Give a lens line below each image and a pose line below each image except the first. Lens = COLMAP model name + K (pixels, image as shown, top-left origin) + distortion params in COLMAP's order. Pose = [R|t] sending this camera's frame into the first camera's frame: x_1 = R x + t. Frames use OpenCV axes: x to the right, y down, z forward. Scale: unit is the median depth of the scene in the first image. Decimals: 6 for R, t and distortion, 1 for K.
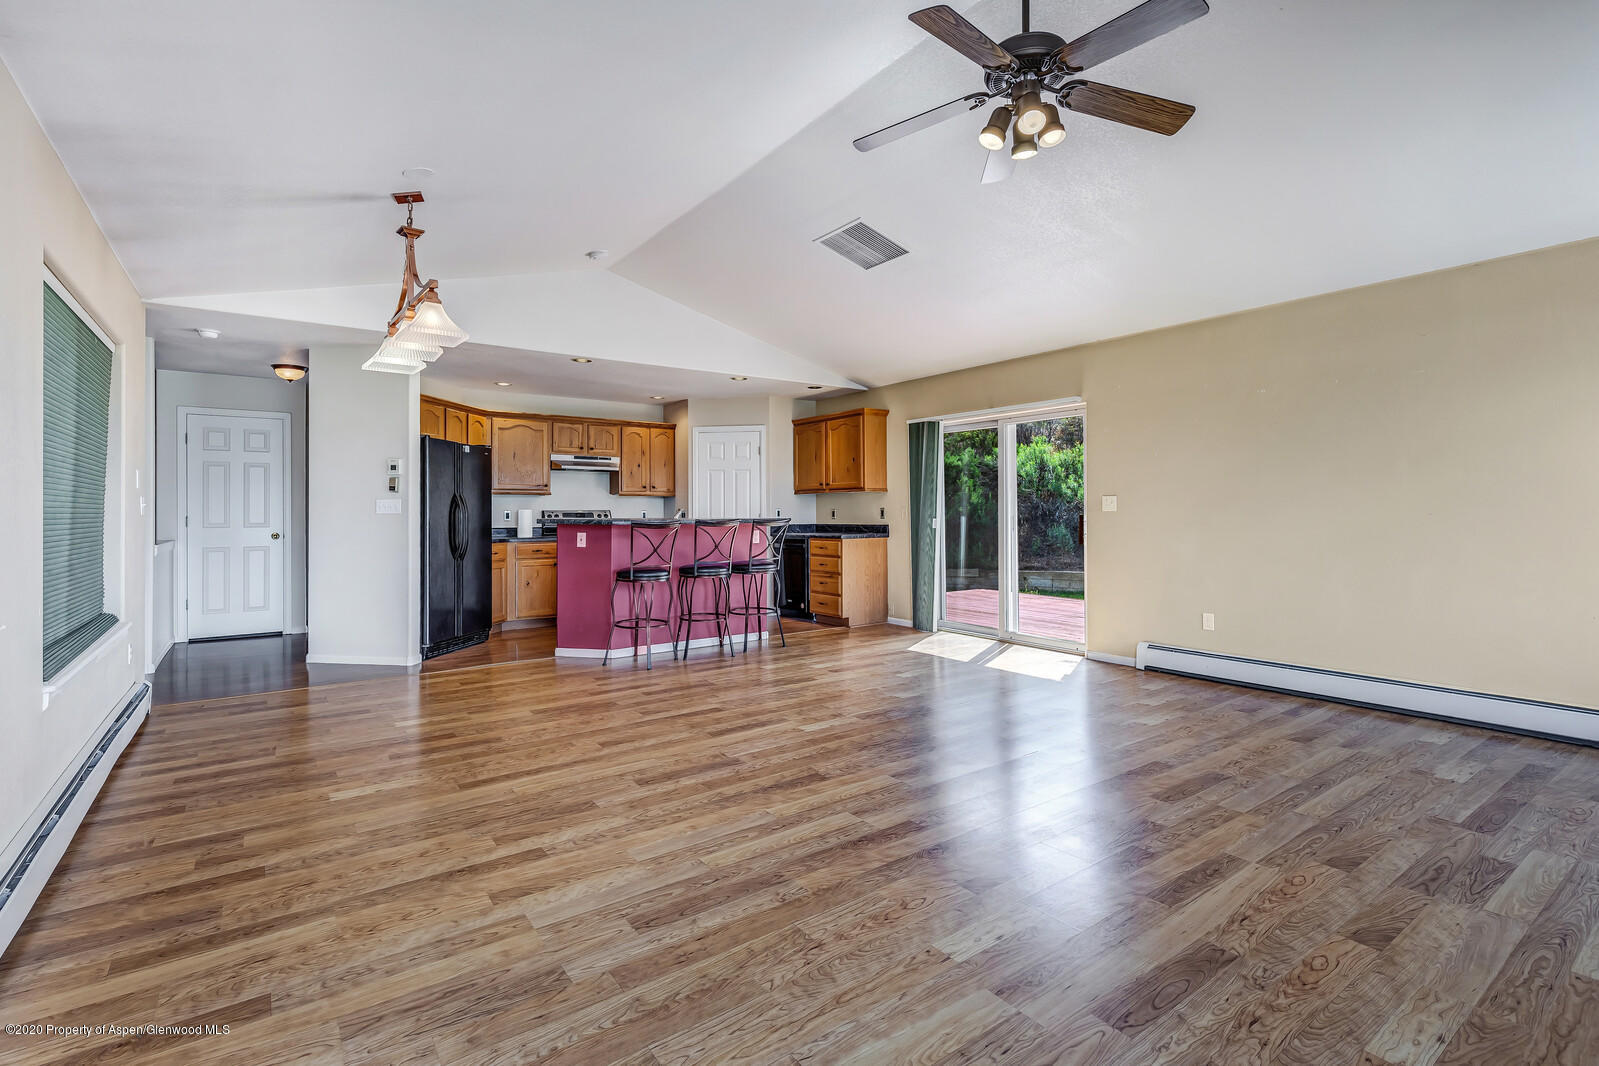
lens RADIAL K [[734.7, 0, 793.8], [0, 734.7, 500.9], [0, 0, 1]] dist [-0.000159, -0.000079]
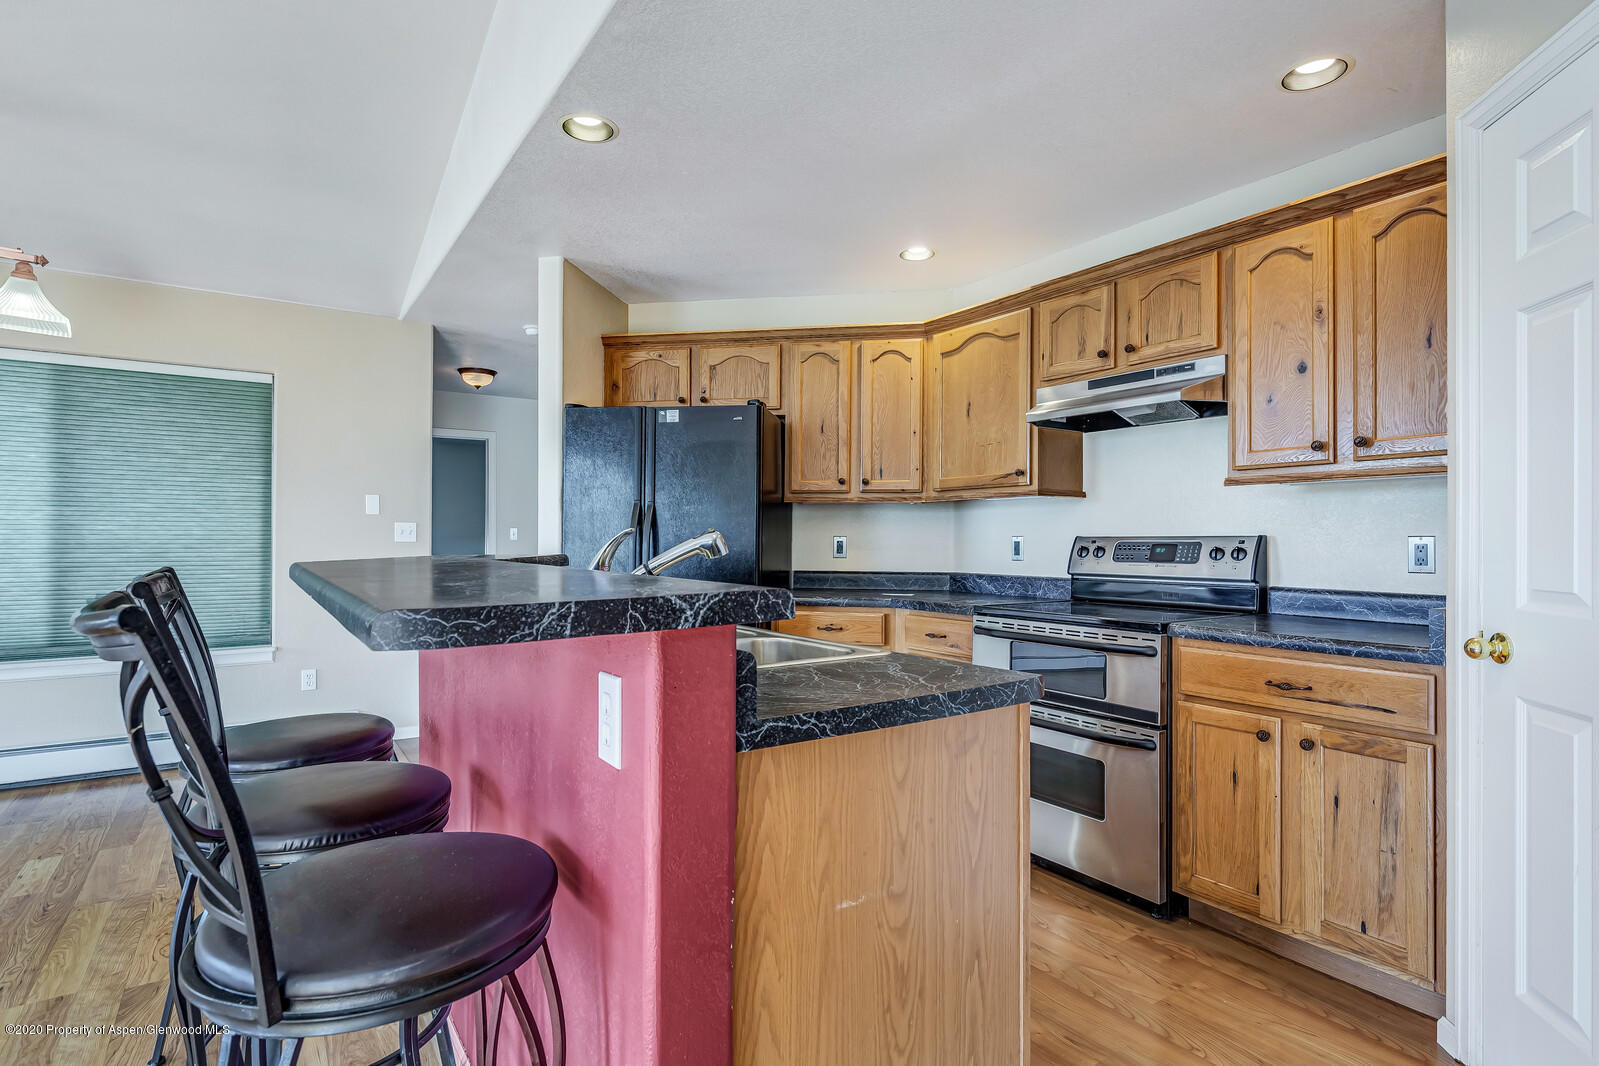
lens RADIAL K [[809.6, 0, 799.3], [0, 809.6, 543.4], [0, 0, 1]] dist [-0.000487, 0.000734]
pose [[-0.028365, 0.003467, -0.999592, 0.094366], [0.007383, 0.999967, 0.003258, 0.014343], [0.999570, -0.007288, -0.028390, 0.881005]]
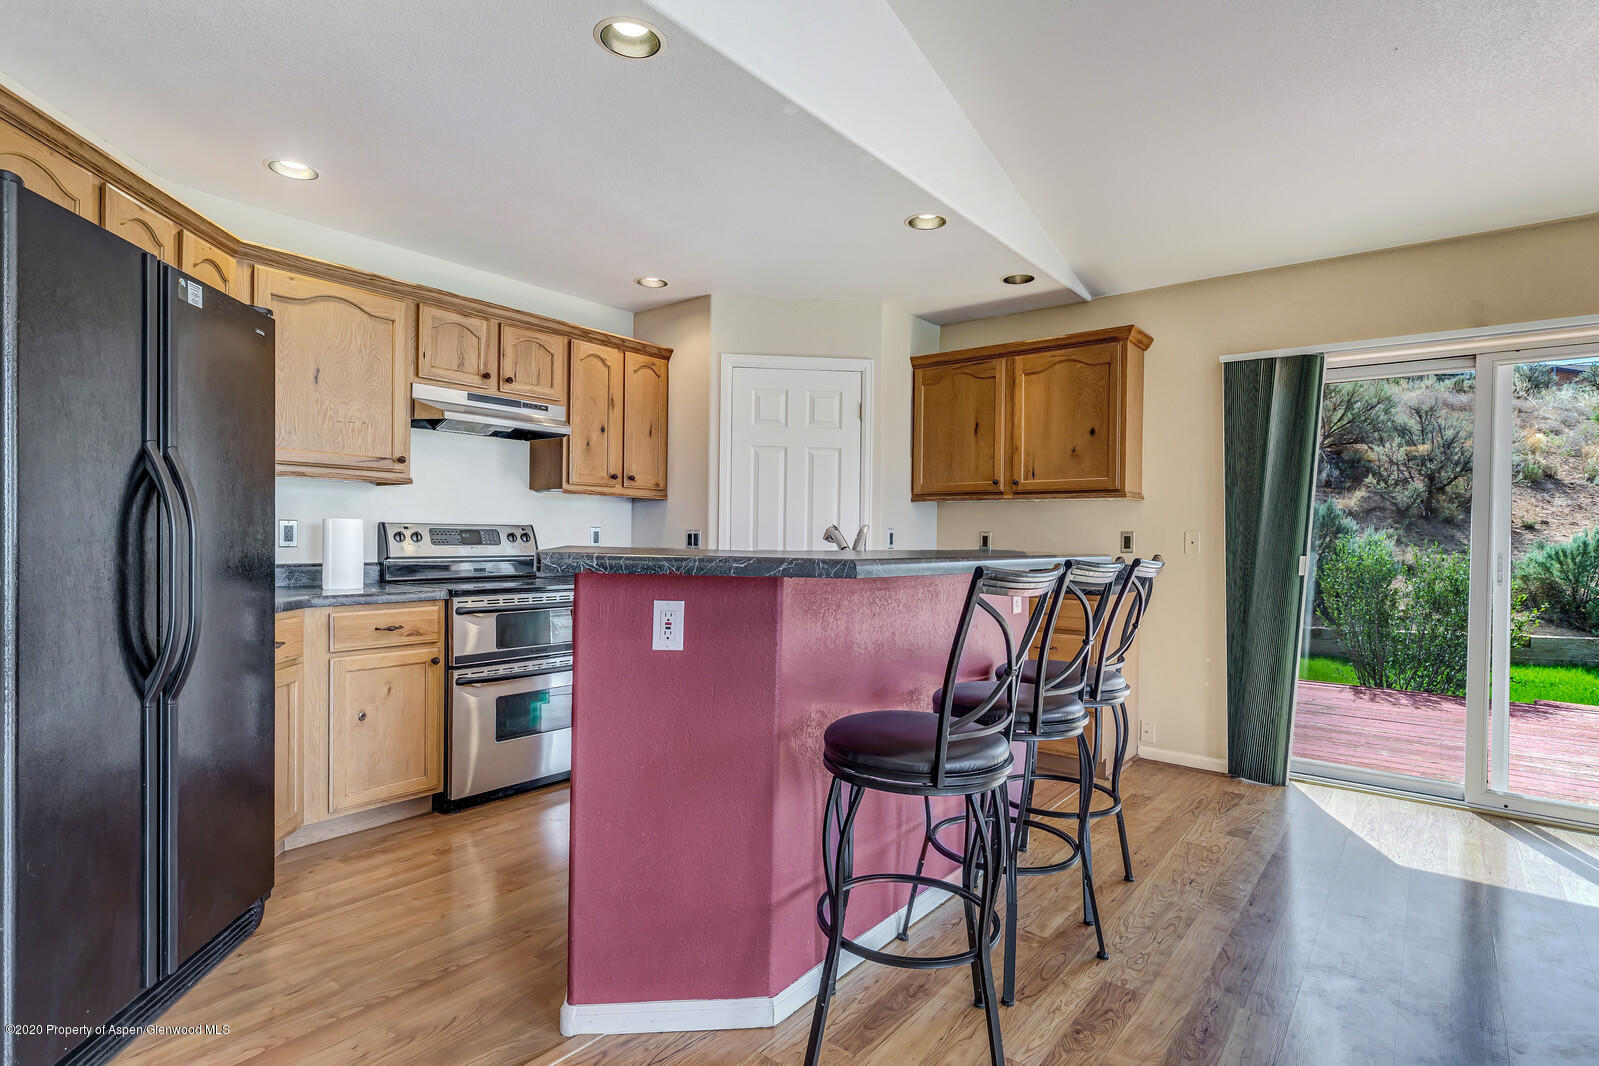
lens RADIAL K [[809.6, 0, 799.3], [0, 809.6, 543.4], [0, 0, 1]] dist [-0.000487, 0.000734]
pose [[0.962392, 0.014809, 0.271259, -0.243962], [-0.021838, 0.999499, 0.022909, 0.009425], [-0.270784, -0.027971, 0.962234, 0.510719]]
